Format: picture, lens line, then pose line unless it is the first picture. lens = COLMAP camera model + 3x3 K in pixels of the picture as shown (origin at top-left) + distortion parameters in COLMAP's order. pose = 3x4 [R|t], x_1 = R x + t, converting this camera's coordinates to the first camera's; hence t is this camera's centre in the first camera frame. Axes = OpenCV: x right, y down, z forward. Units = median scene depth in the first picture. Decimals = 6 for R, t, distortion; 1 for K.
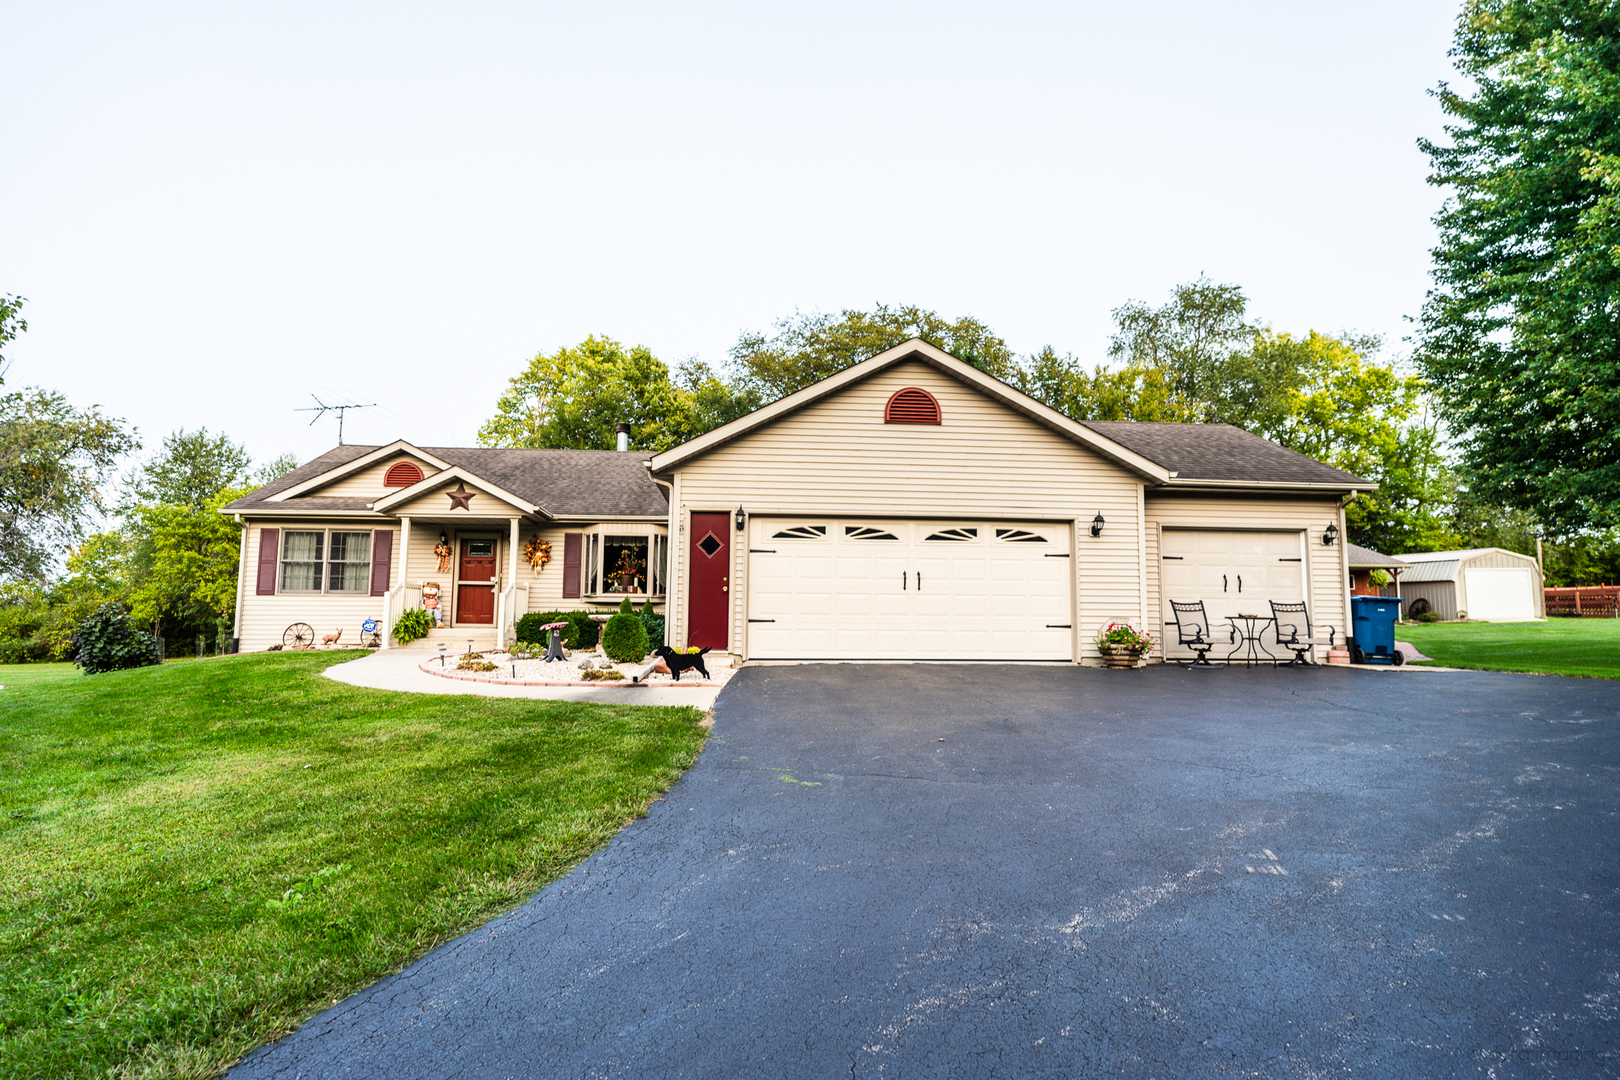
lens RADIAL K [[828.4, 0, 804.1], [0, 828.4, 546.9], [0, 0, 1]] dist [-0.007501, 0.003249]
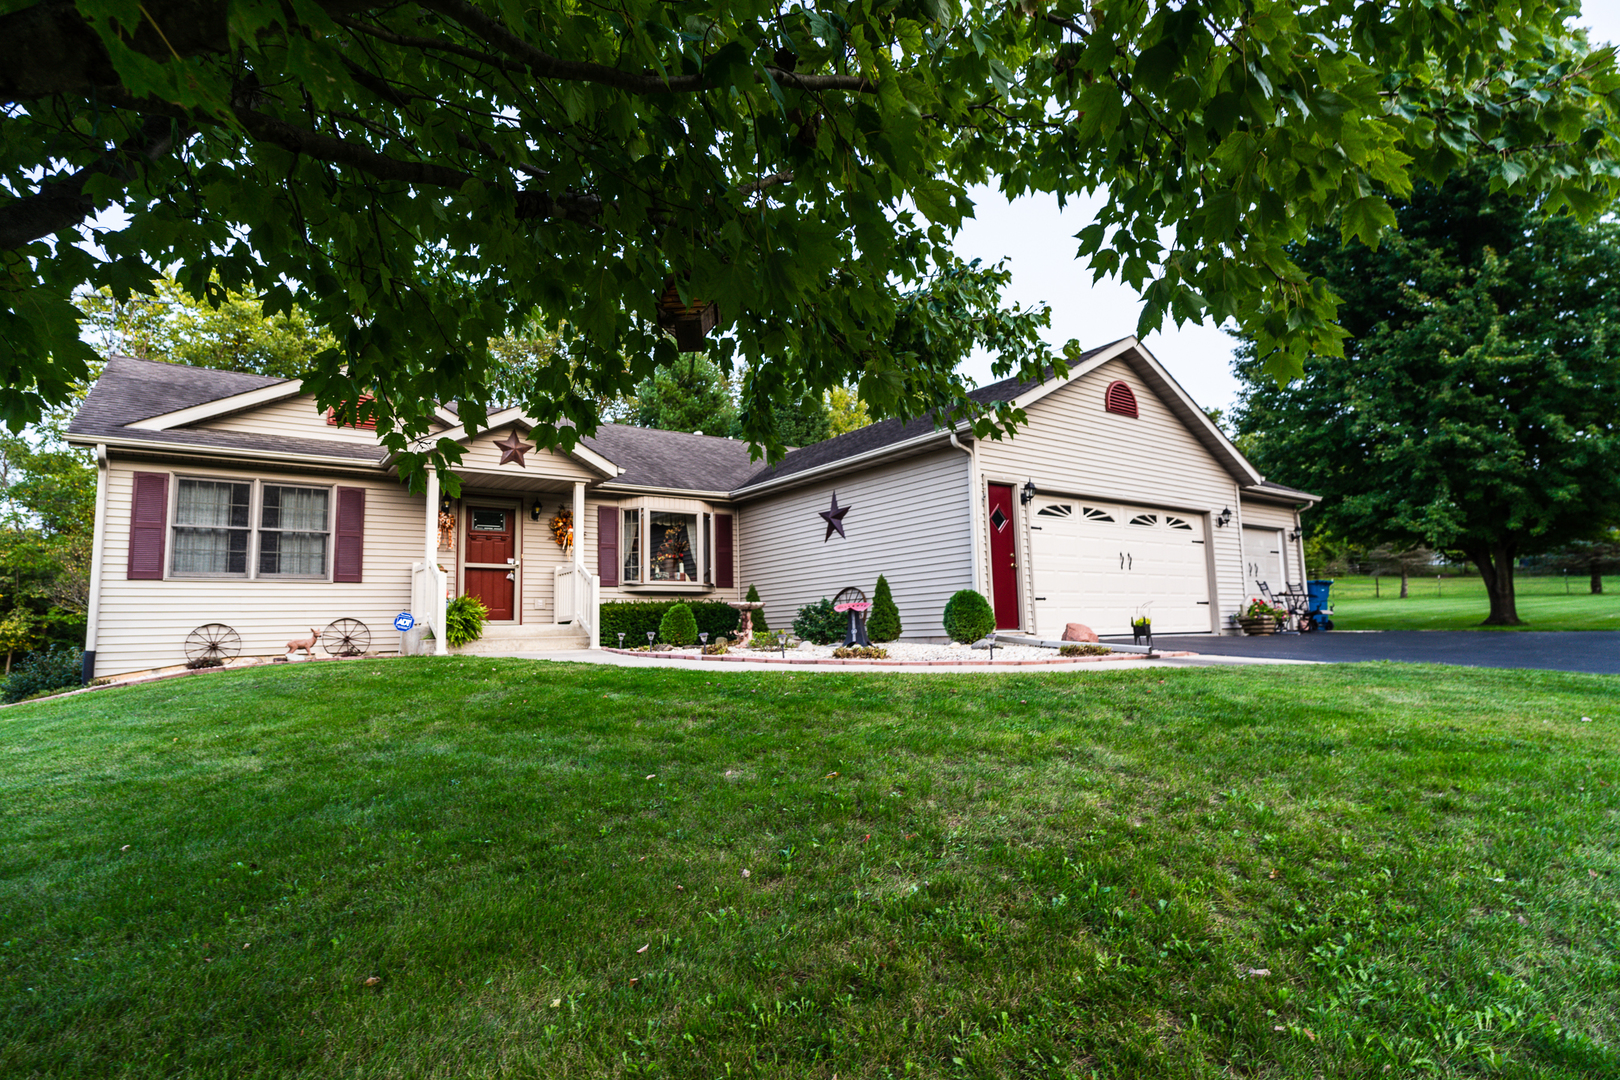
lens RADIAL K [[828.4, 0, 804.1], [0, 828.4, 546.9], [0, 0, 1]] dist [-0.007501, 0.003249]
pose [[0.850505, 0.026925, 0.525277, -0.557540], [-0.018453, 0.999602, -0.021360, 0.037844], [-0.525642, 0.008474, 0.850663, 0.219965]]
